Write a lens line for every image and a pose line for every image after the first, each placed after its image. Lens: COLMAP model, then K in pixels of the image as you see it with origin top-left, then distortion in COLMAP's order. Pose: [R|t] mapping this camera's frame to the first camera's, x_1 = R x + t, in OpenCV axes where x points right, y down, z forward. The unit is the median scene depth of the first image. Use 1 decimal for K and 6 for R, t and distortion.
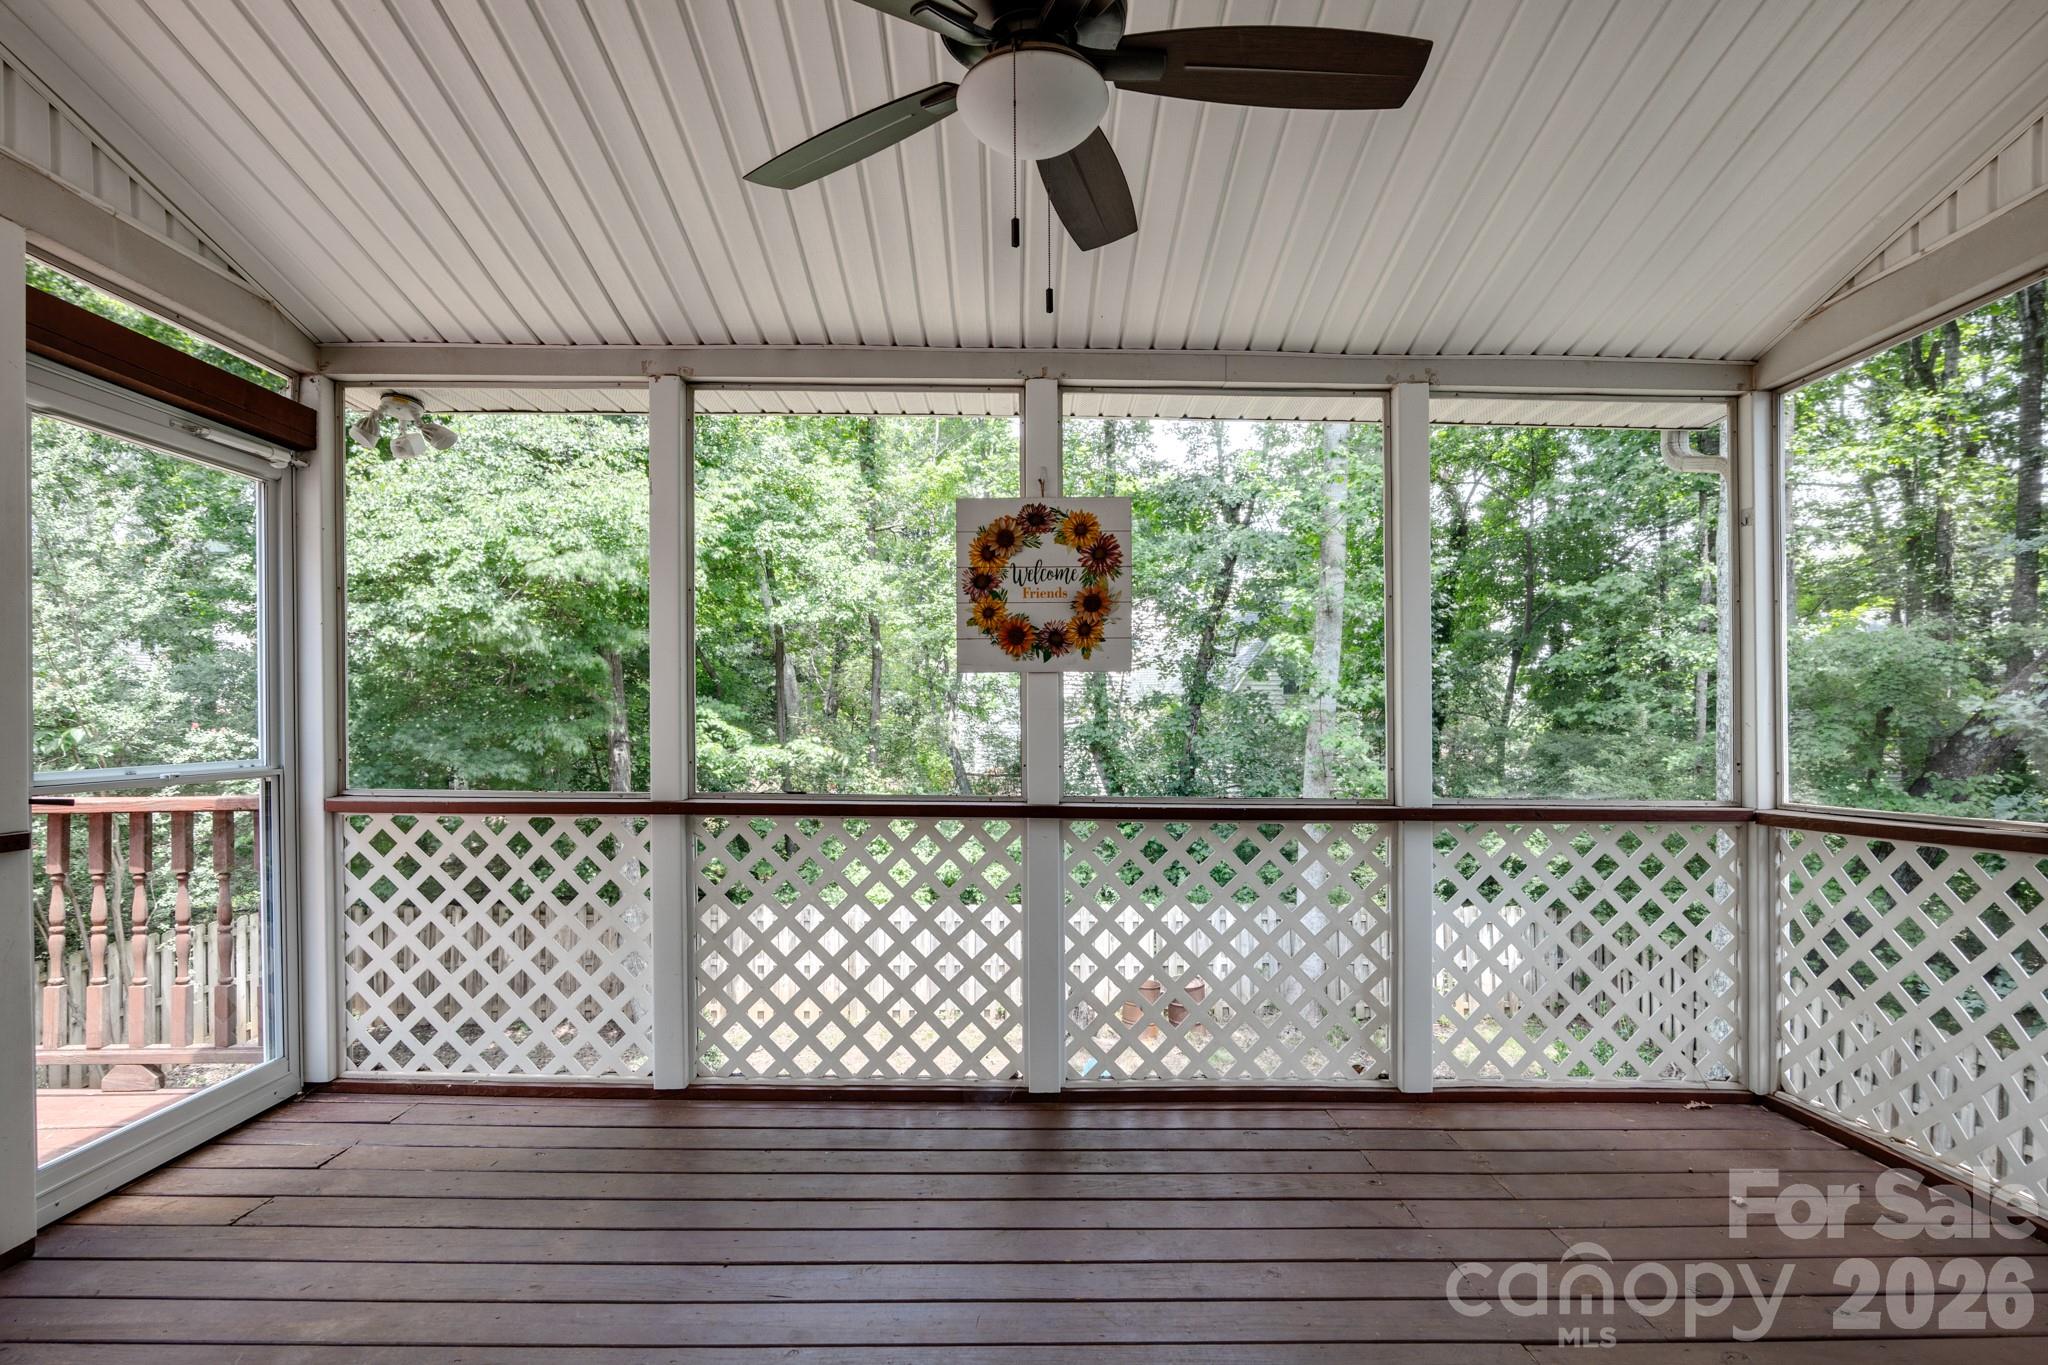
lens RADIAL K [[957.1, 0, 1031.5], [0, 957.1, 737.4], [0, 0, 1]] dist [-0.025087, 0.000533]
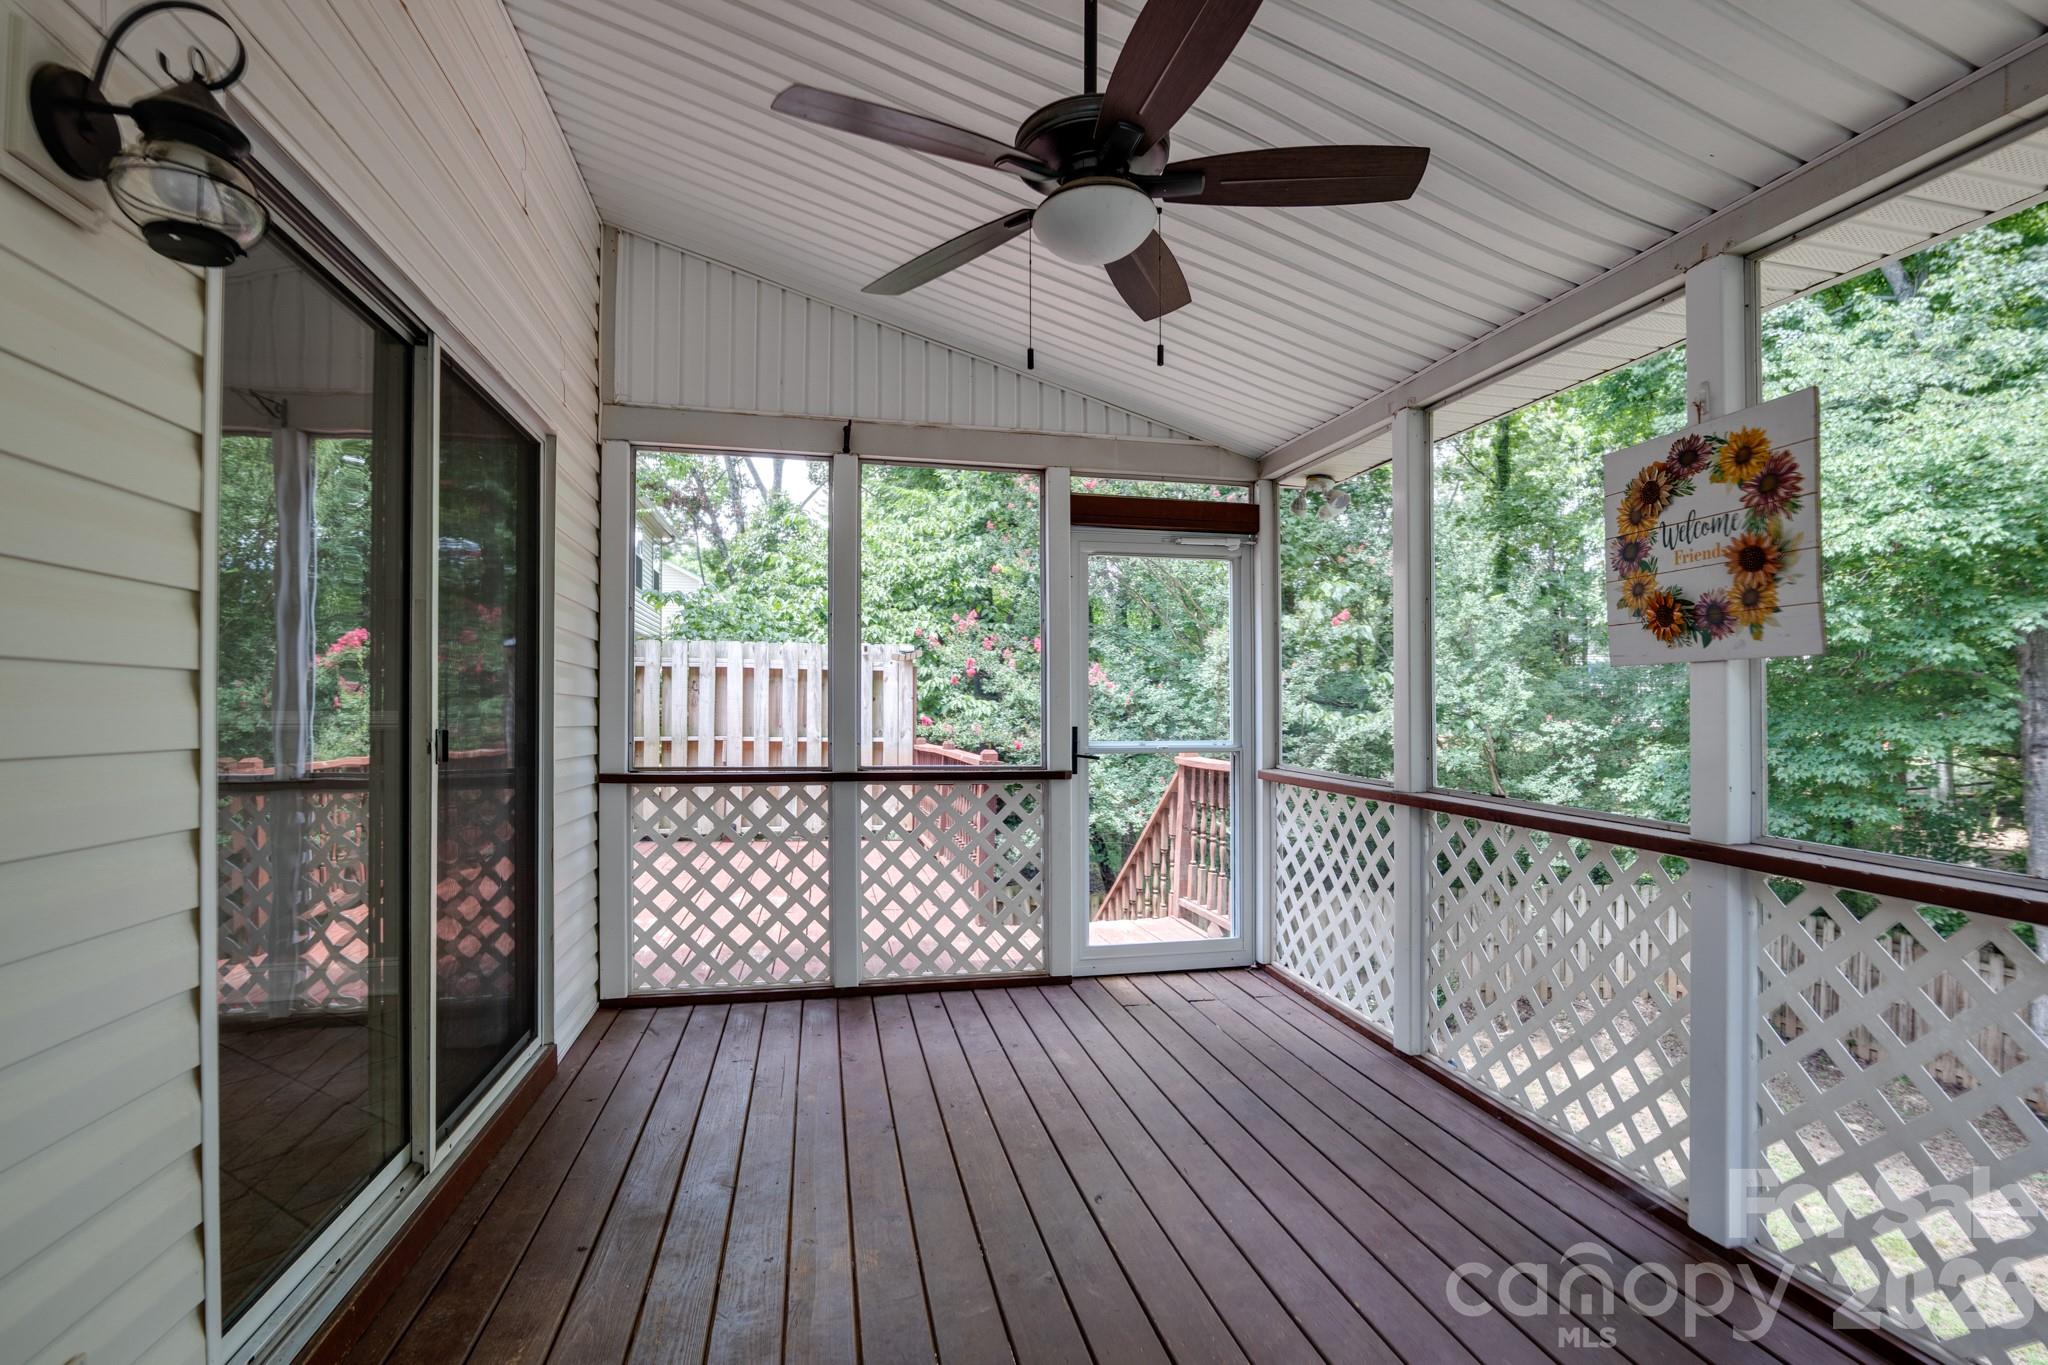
lens RADIAL K [[957.1, 0, 1031.5], [0, 957.1, 737.4], [0, 0, 1]] dist [-0.025087, 0.000533]
pose [[0.195378, 0.032883, -0.980177, 0.627880], [-0.024510, 0.999289, 0.028638, -0.018431], [0.980422, 0.018428, 0.196045, 0.357217]]
